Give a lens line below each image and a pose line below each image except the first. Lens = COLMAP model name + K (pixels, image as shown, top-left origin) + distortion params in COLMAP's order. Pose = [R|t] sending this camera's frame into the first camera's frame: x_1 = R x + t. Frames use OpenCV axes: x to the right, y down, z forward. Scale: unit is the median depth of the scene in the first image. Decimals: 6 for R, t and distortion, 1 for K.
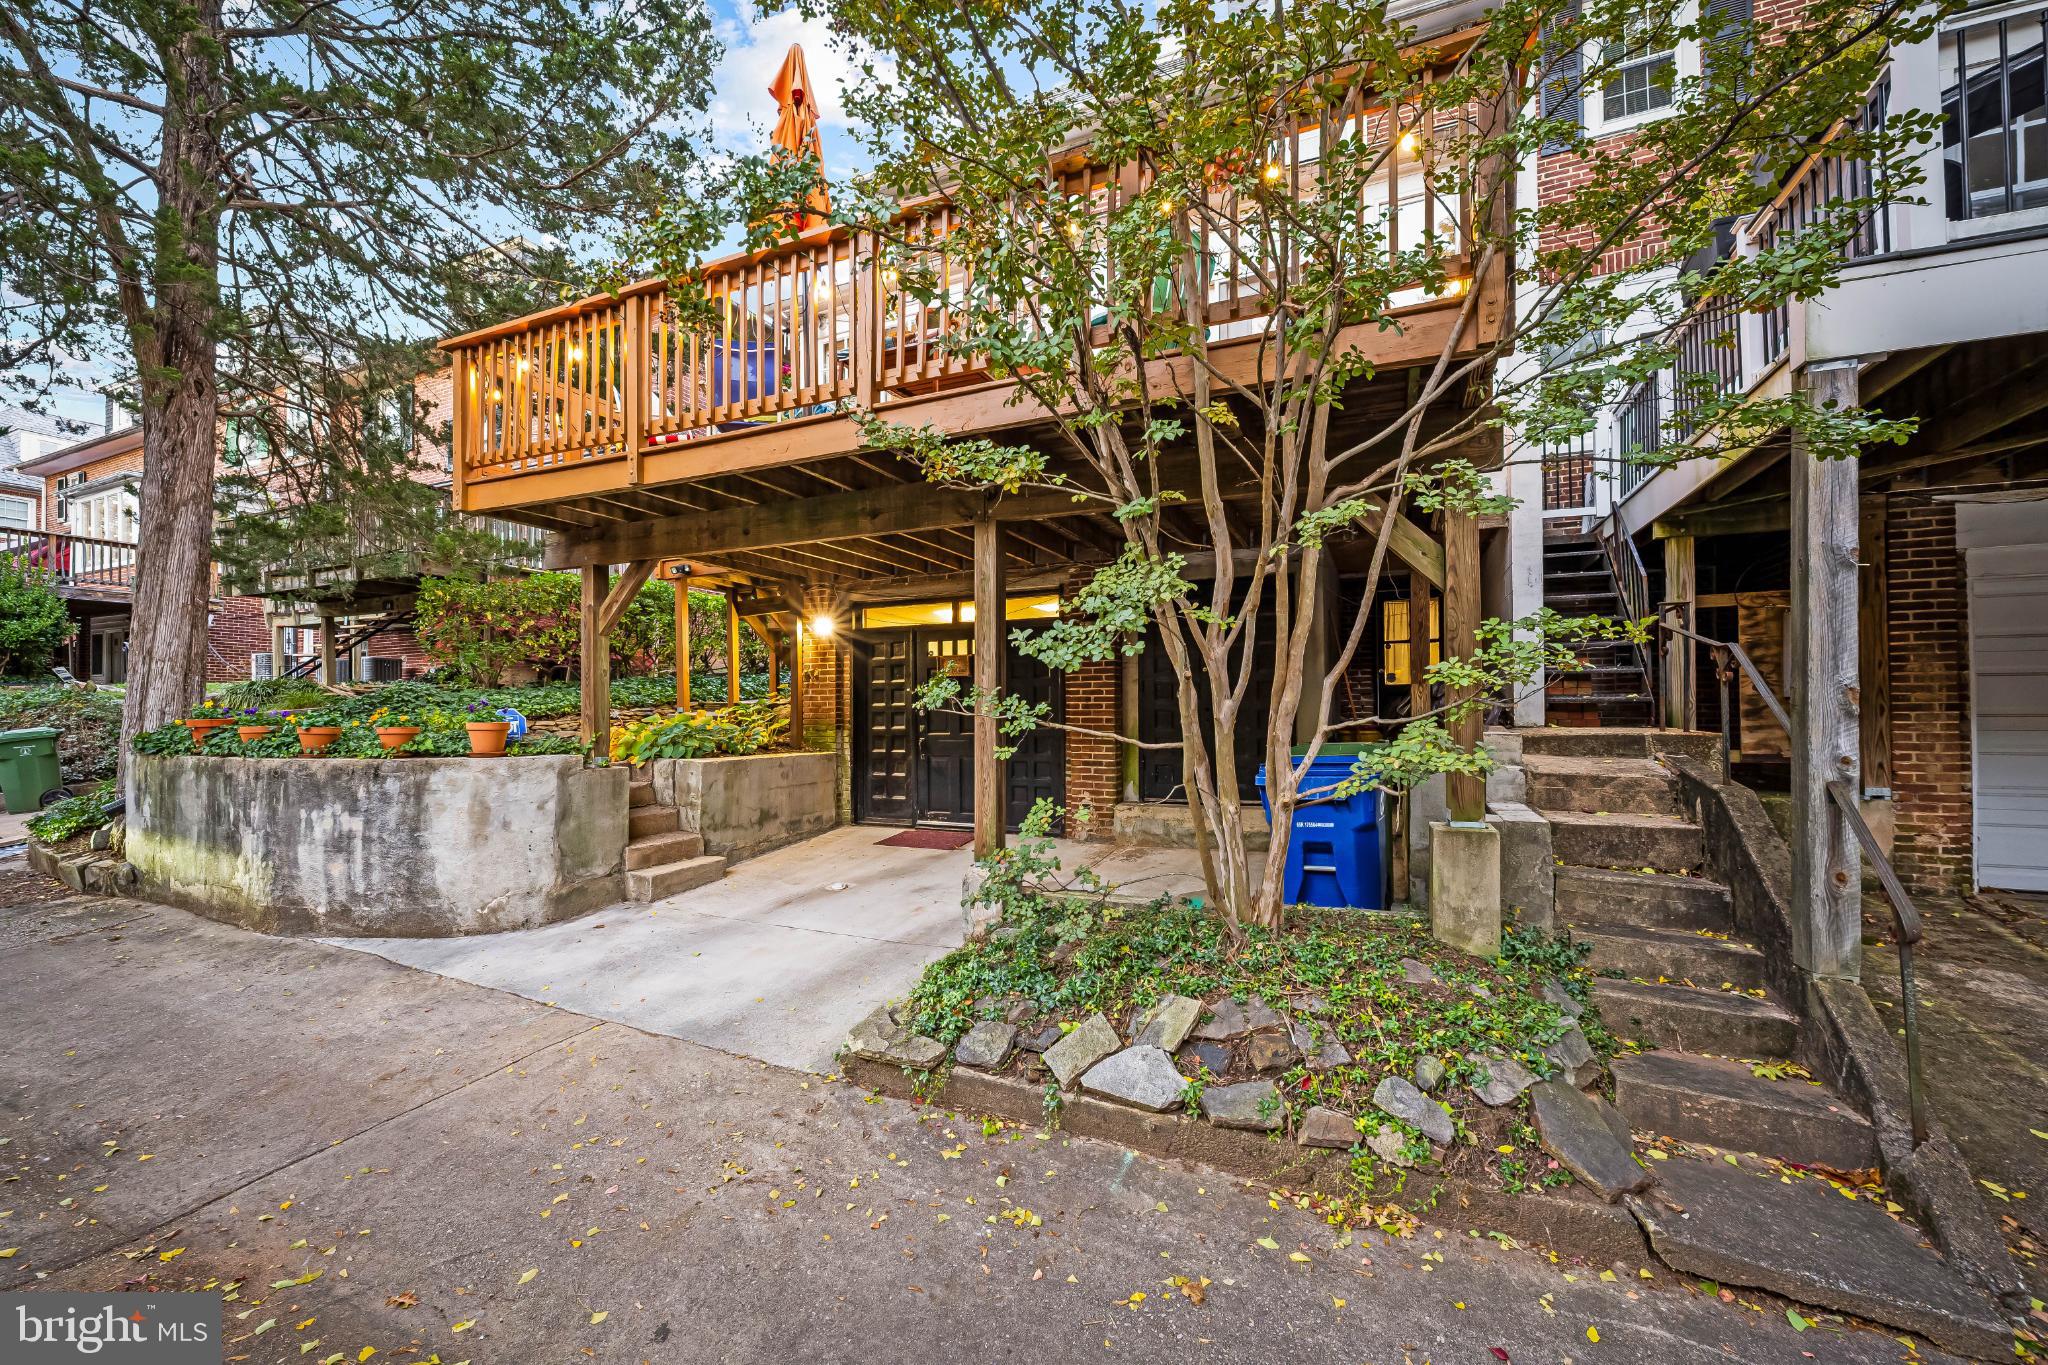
lens RADIAL K [[823.9, 0, 1038.4], [0, 823.9, 702.0], [0, 0, 1]] dist [-0.007519, 0.000437]
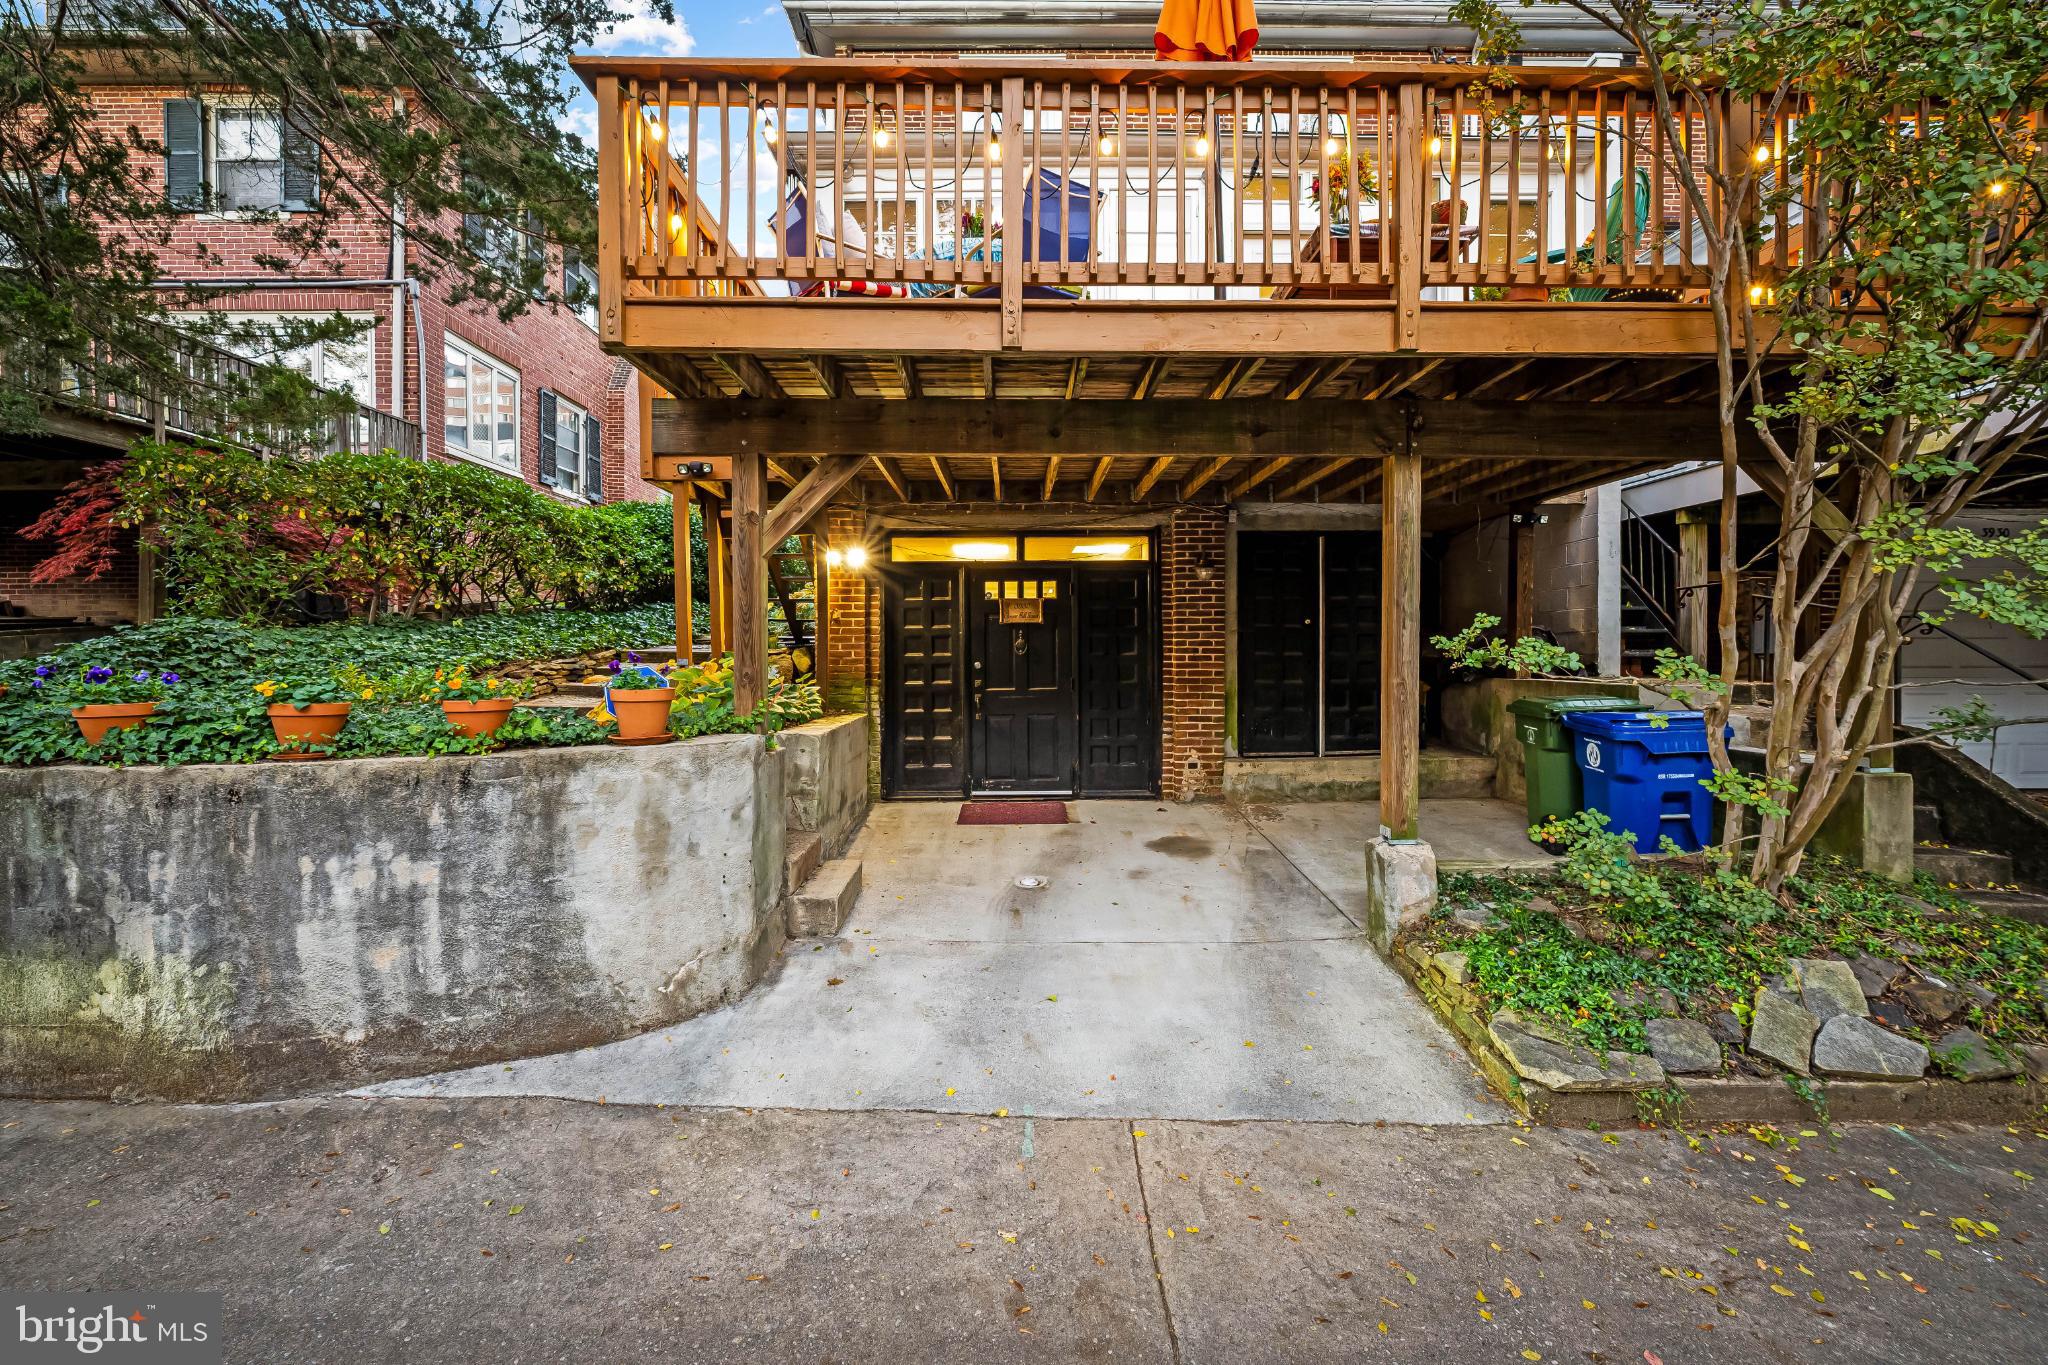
lens RADIAL K [[823.9, 0, 1025.6], [0, 823.9, 661.6], [0, 0, 1]] dist [-0.007519, 0.000437]
pose [[0.907325, -0.001727, 0.420426, -0.696104], [-0.006508, 0.999814, 0.018153, -0.009415], [-0.420379, -0.019207, 0.907145, 0.319020]]
